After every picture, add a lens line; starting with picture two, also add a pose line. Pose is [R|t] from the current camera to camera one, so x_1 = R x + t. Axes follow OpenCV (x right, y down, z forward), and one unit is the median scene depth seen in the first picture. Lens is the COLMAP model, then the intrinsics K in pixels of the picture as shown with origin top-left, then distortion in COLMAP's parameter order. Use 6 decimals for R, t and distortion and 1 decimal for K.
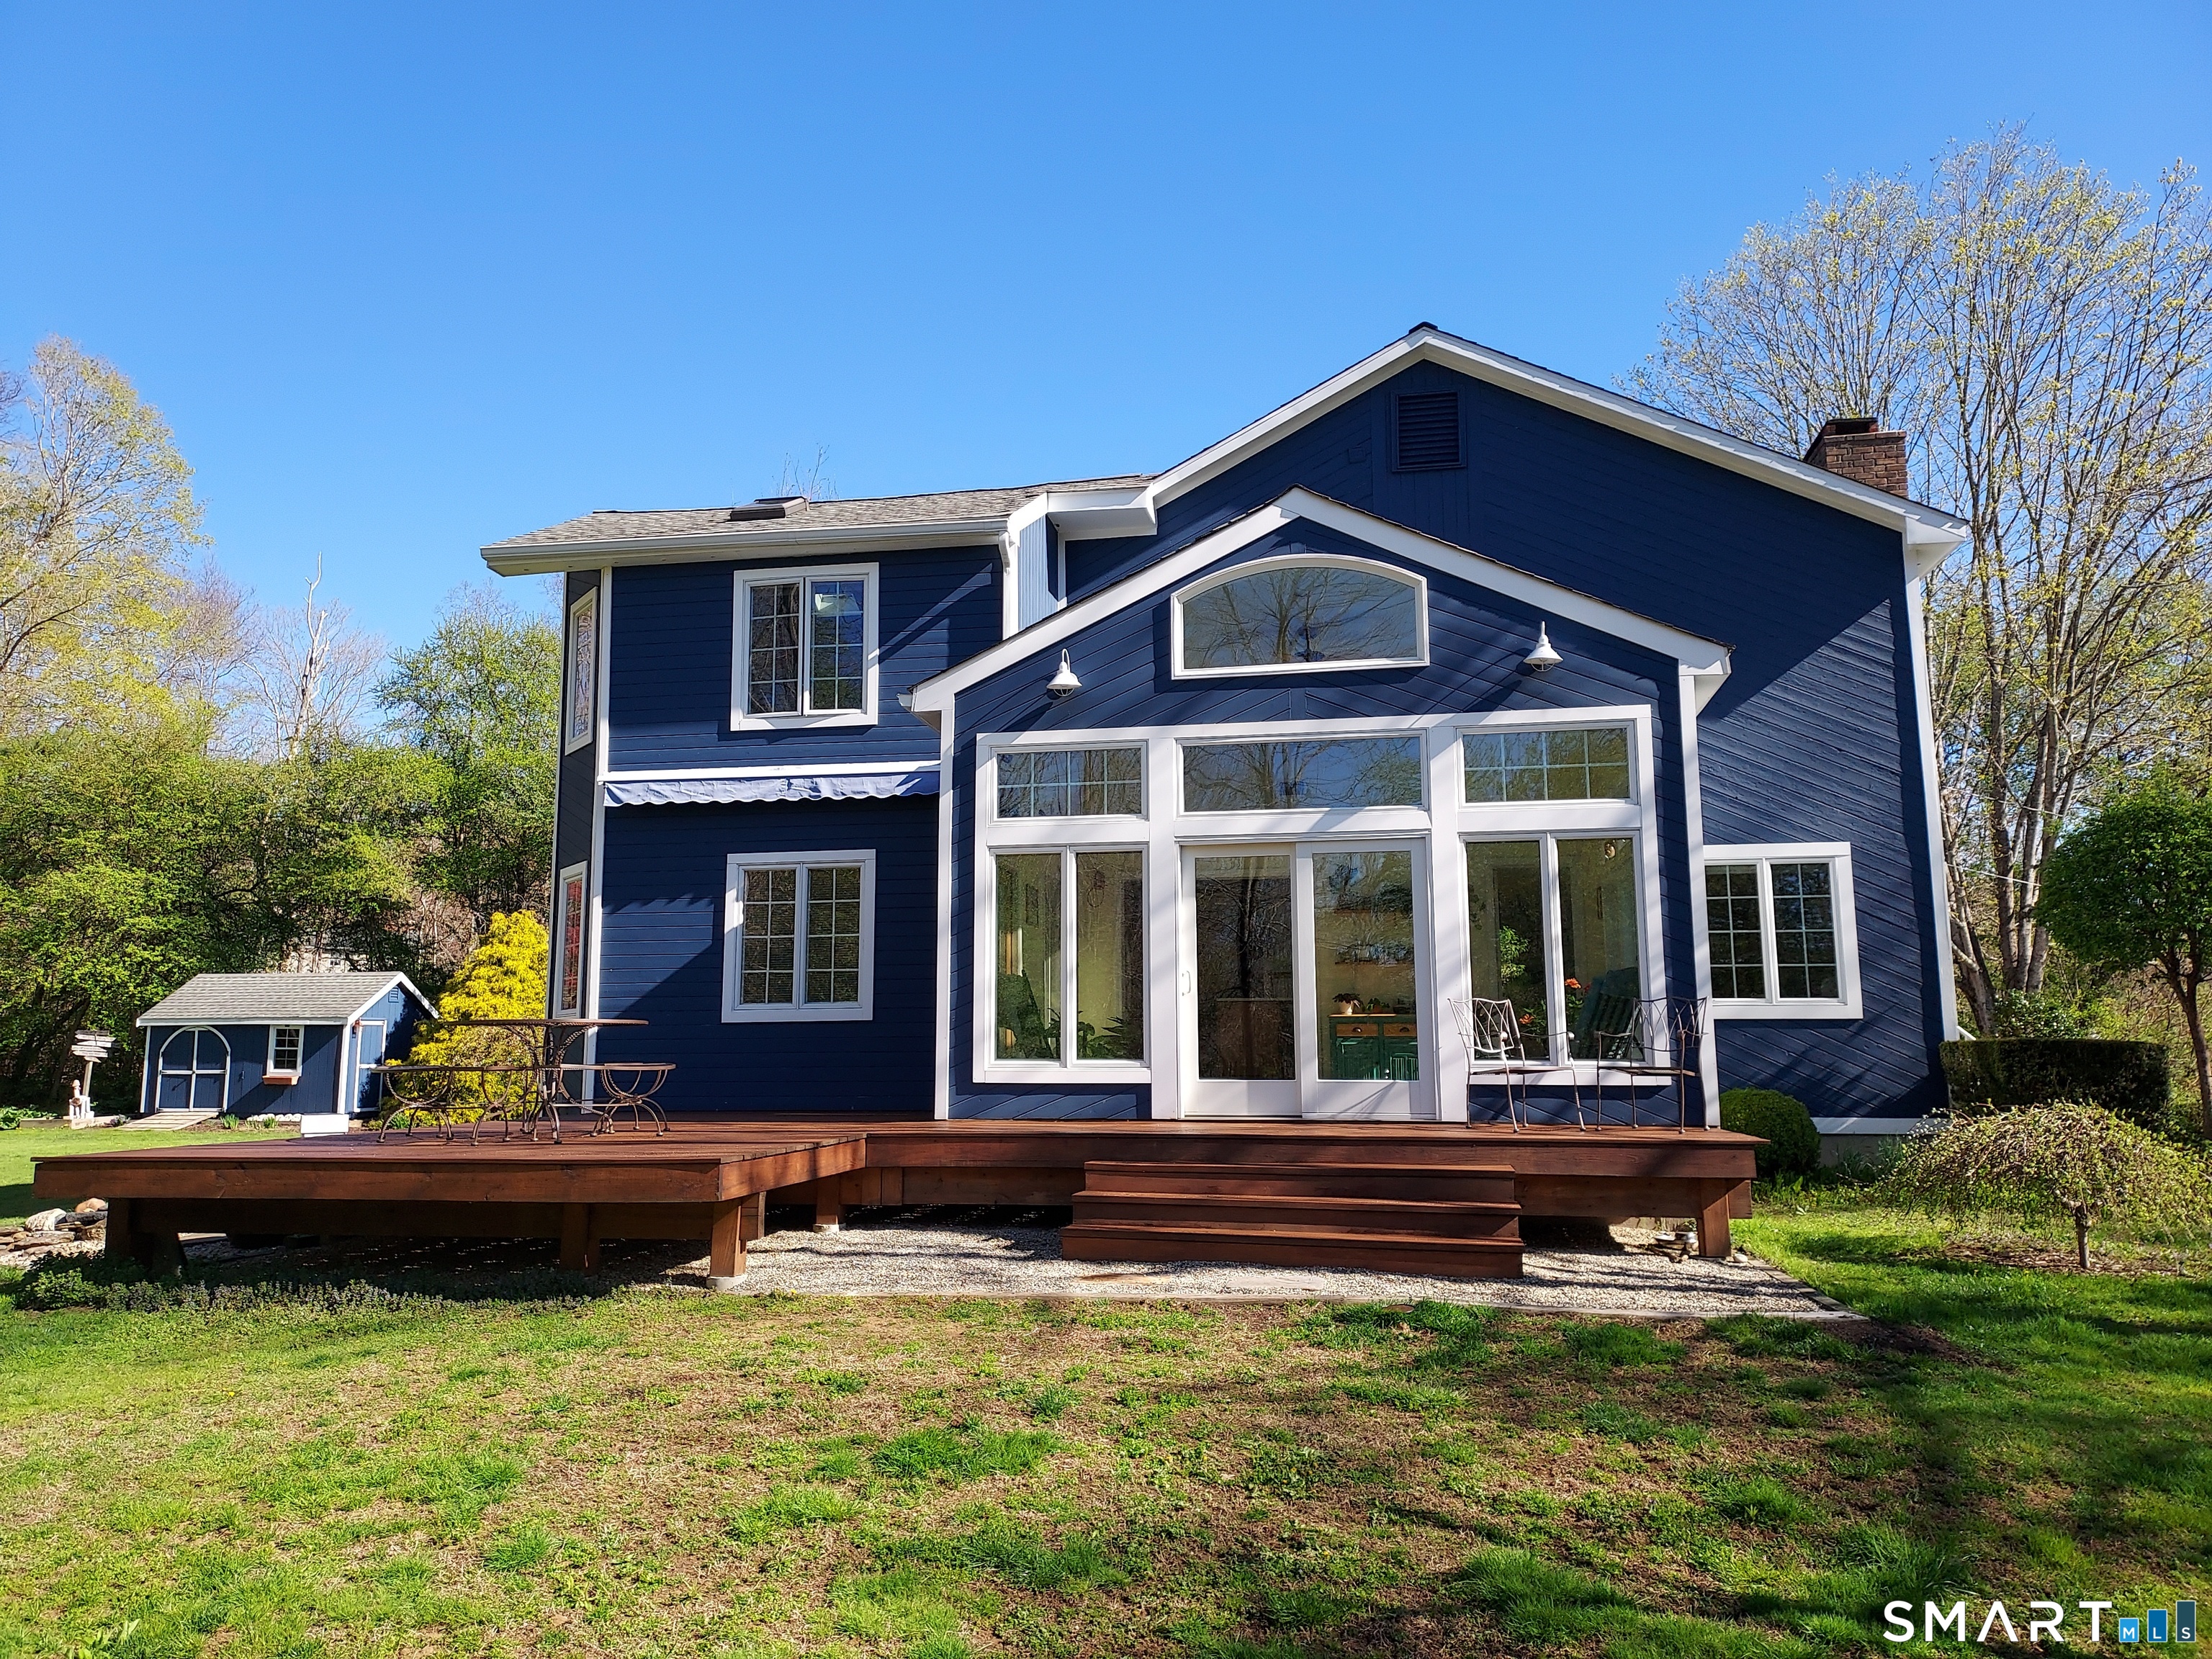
lens RADIAL K [[1577.2, 0, 1094.5], [0, 1577.2, 828.7], [0, 0, 1]] dist [0.050421, -0.005723]
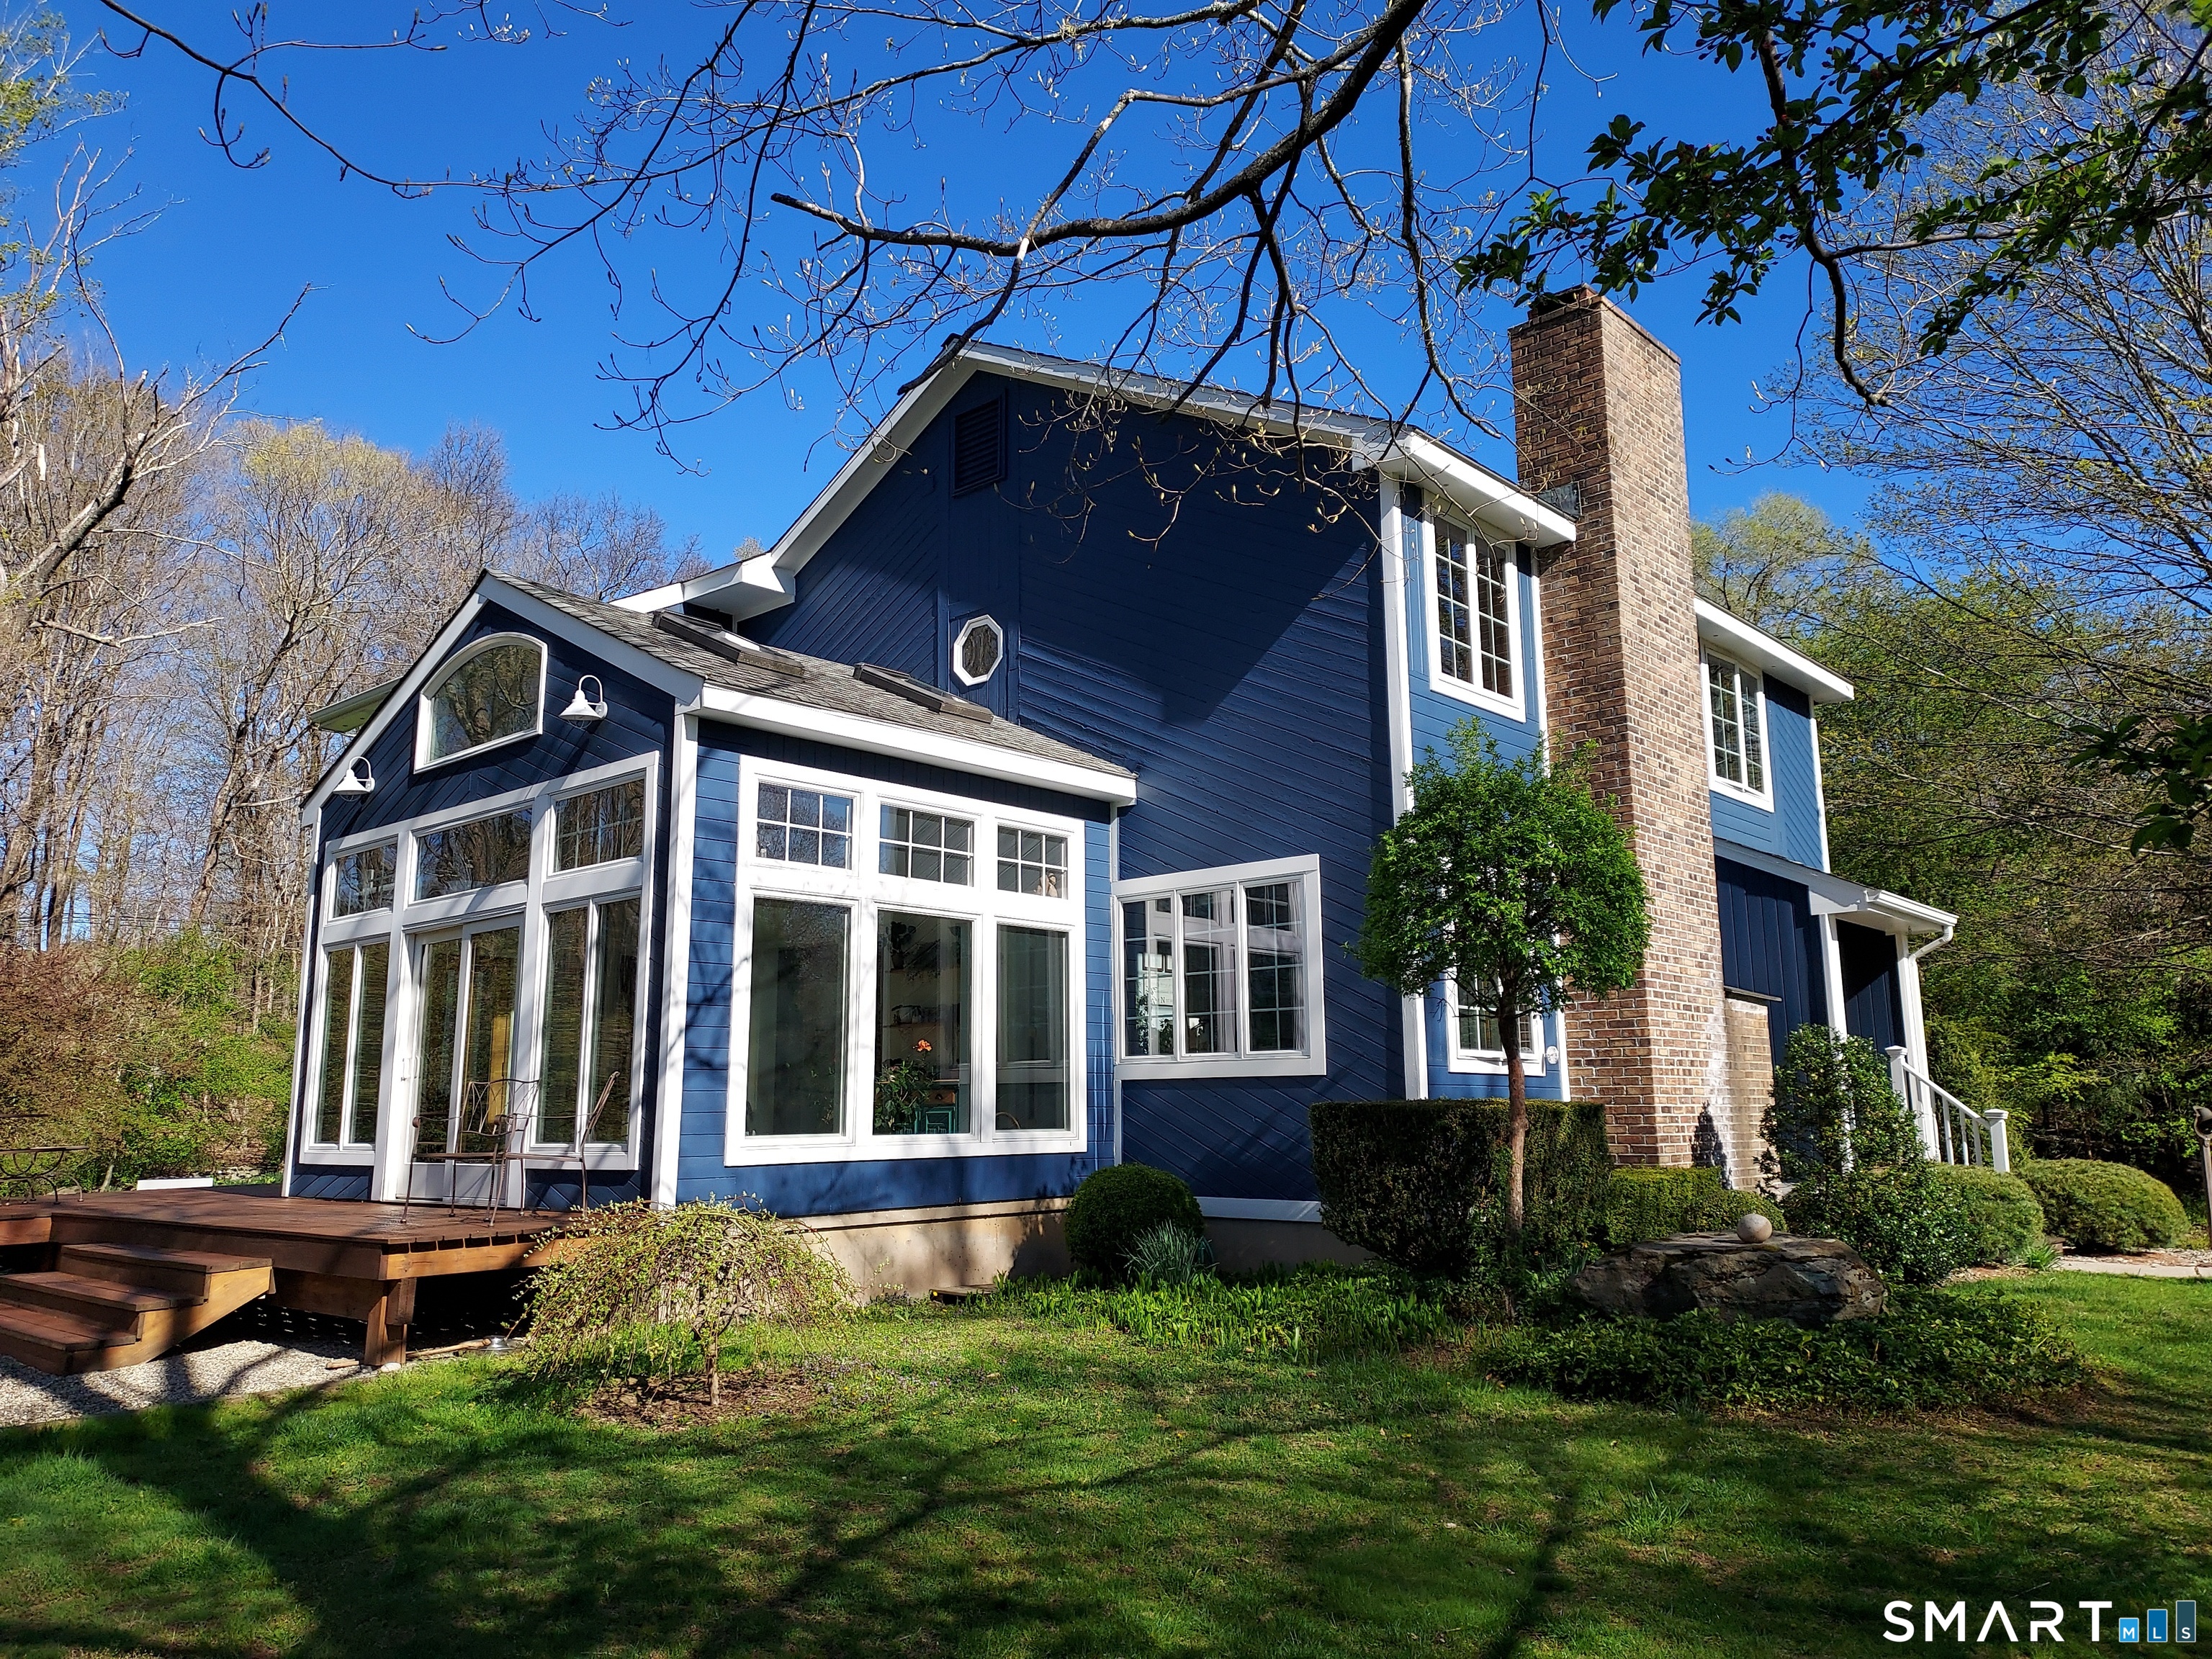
lens RADIAL K [[1577.2, 0, 1108.1], [0, 1577.2, 828.3], [0, 0, 1]] dist [0.050421, -0.005723]
pose [[0.858899, -0.098917, -0.502502, 0.793985], [0.085140, 0.995096, -0.050358, 0.026930], [0.505019, 0.000469, 0.863108, 0.265036]]
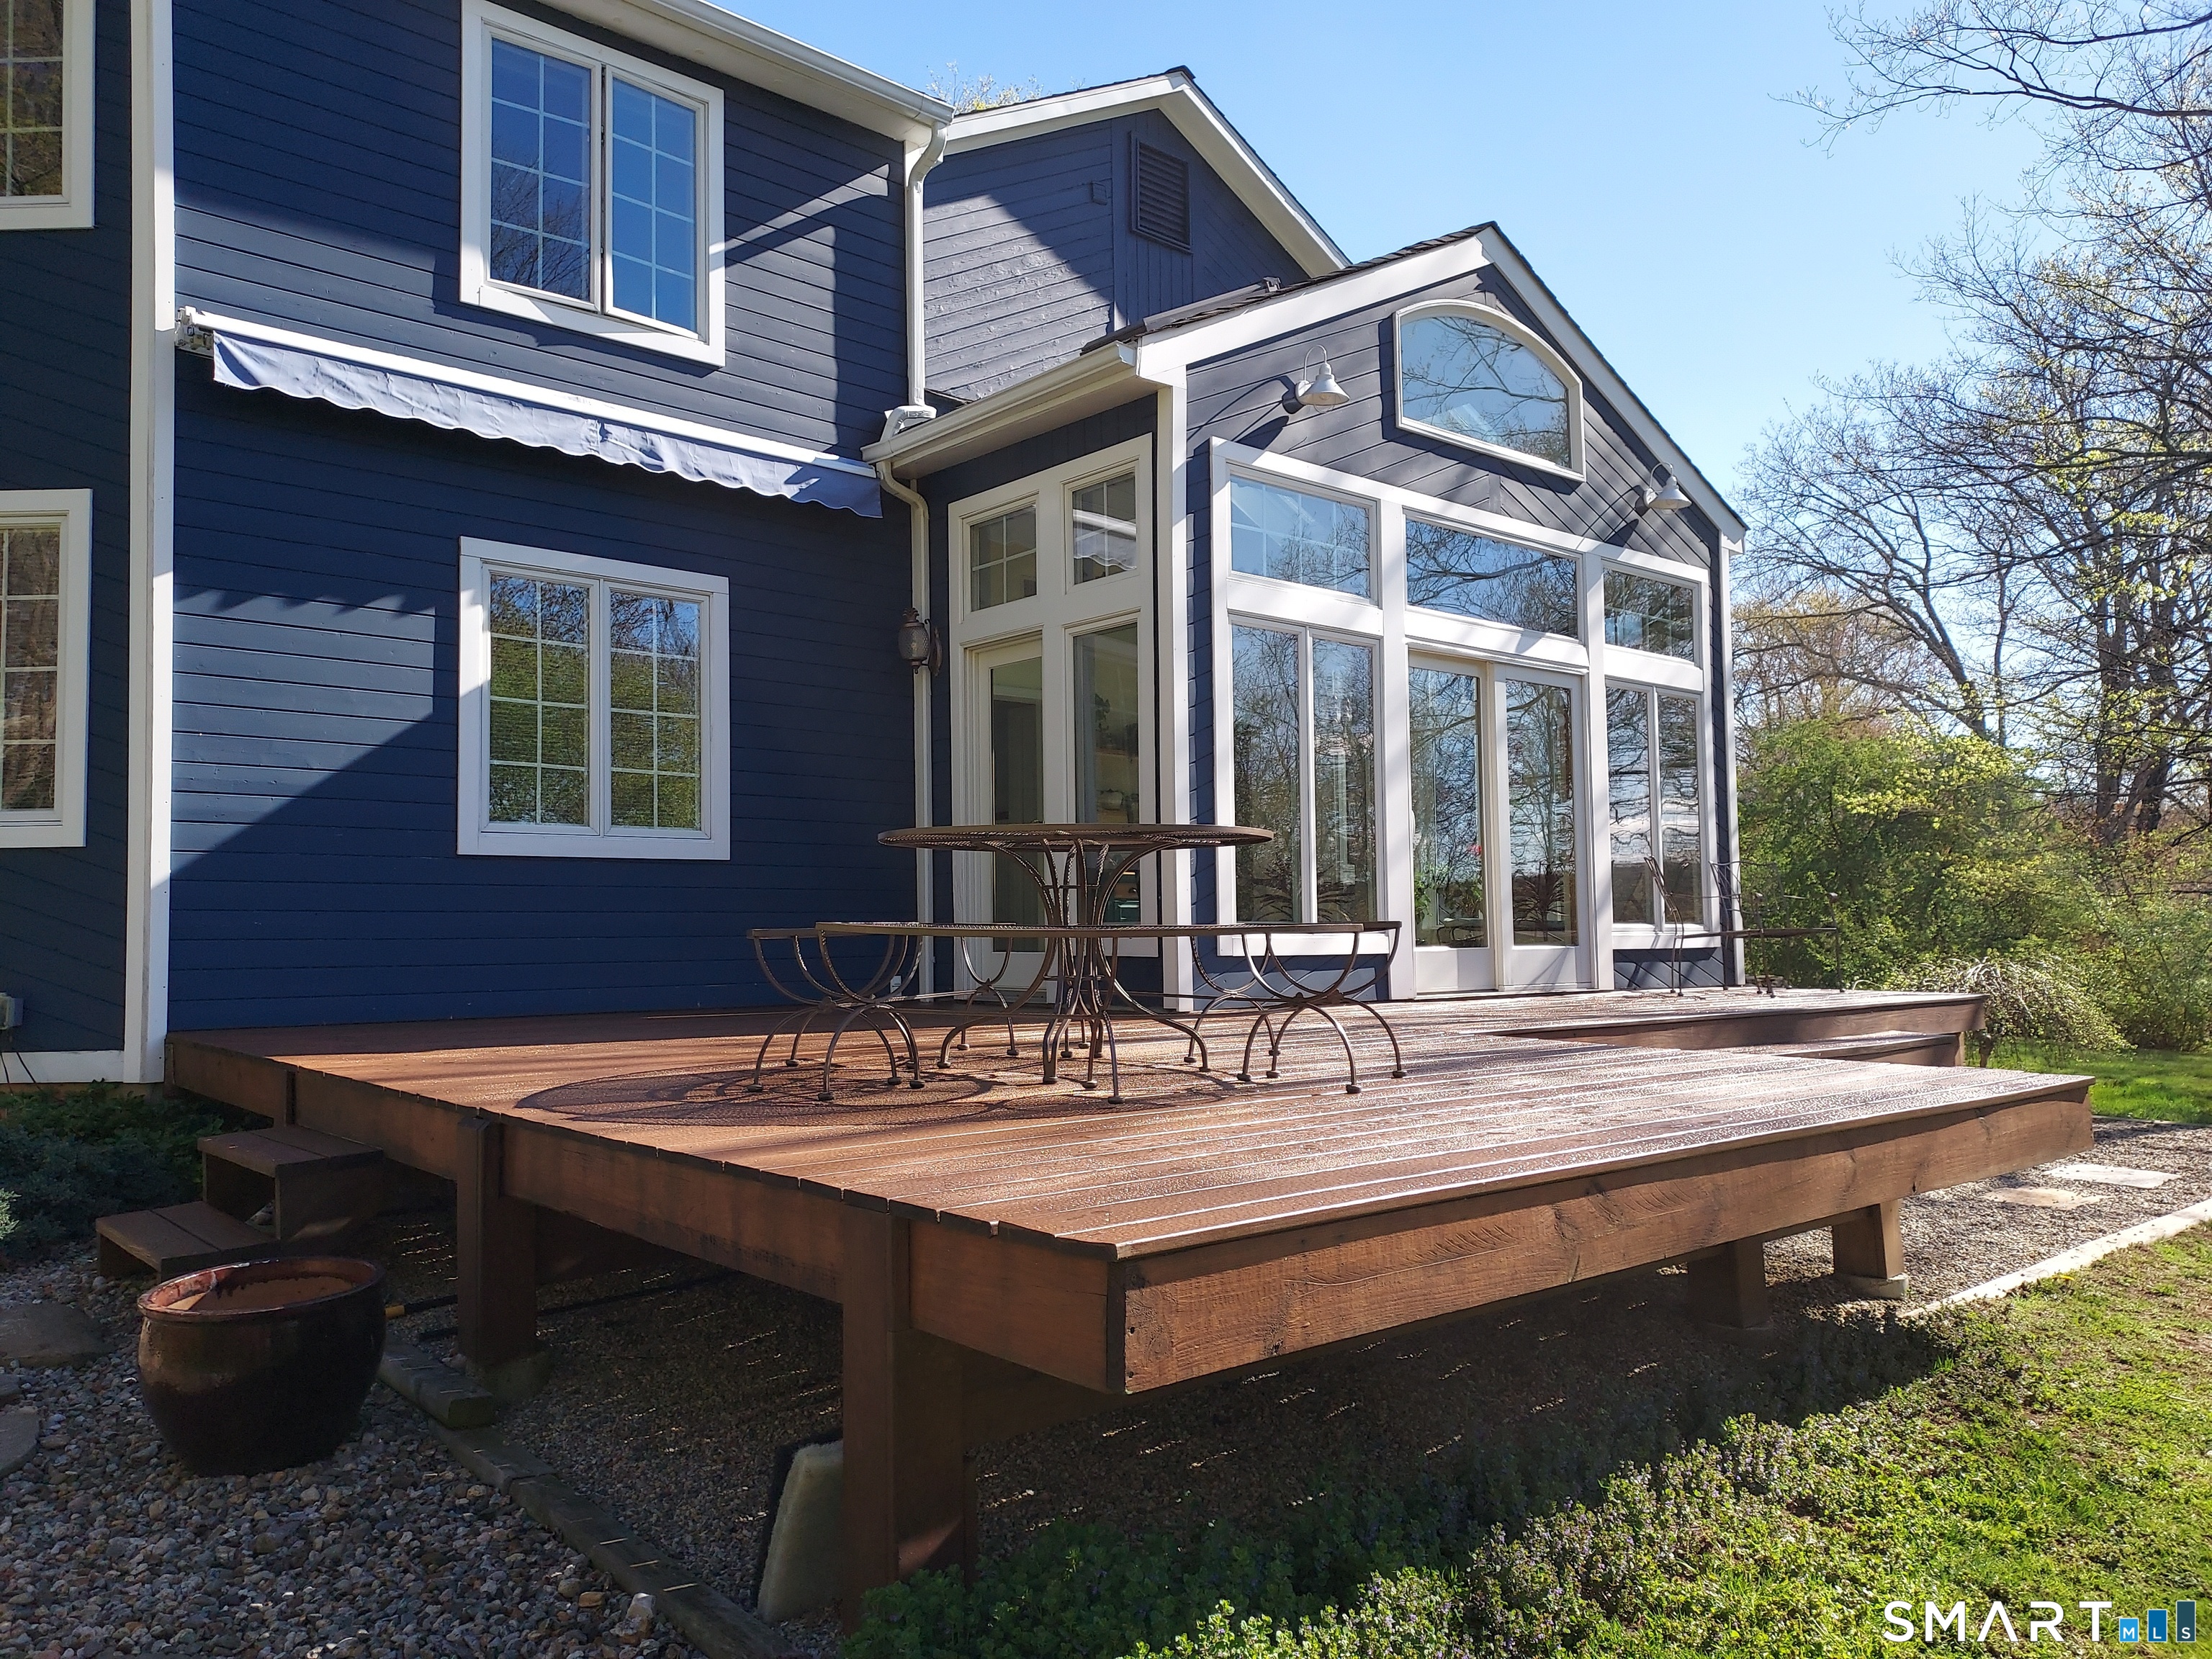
lens RADIAL K [[1577.2, 0, 1101.4], [0, 1577.2, 834.3], [0, 0, 1]] dist [0.050421, -0.005723]
pose [[0.626342, 0.045499, 0.778220, -0.513285], [-0.109201, 0.993573, 0.029799, 0.076441], [-0.771862, -0.103646, 0.627285, 0.500880]]
